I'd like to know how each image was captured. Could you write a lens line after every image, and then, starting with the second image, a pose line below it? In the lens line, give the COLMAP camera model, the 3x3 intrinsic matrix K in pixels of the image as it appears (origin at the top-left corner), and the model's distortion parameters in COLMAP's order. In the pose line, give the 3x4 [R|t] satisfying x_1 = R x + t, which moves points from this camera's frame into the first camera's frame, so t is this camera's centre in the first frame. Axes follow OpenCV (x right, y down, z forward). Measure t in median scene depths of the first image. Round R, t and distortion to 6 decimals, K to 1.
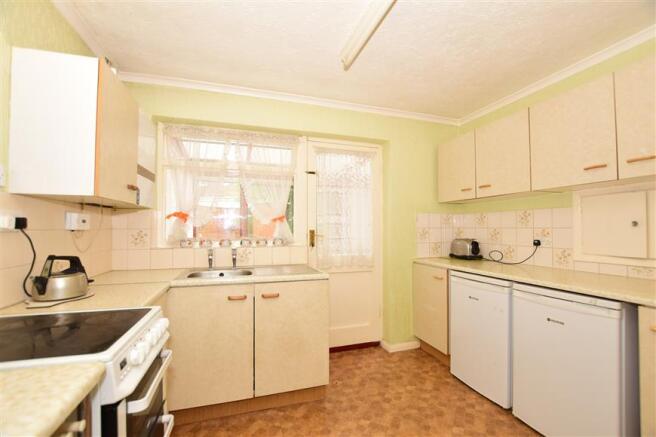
lens RADIAL K [[287.6, 0, 326.9], [0, 287.6, 226.8], [0, 0, 1]] dist [-0.000669, 0.000127]
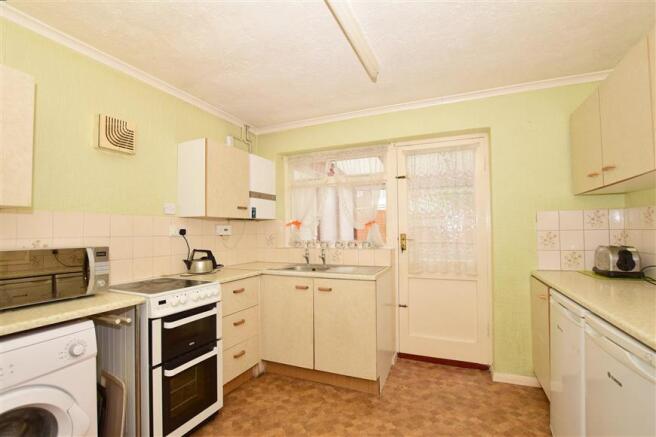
lens RADIAL K [[287.6, 0, 326.9], [0, 287.6, 226.8], [0, 0, 1]] dist [-0.000669, 0.000127]
pose [[0.769128, -0.018997, -0.638813, 0.452298], [0.013812, 0.999819, -0.013102, -0.004492], [0.638946, 0.001254, 0.769251, 0.061401]]
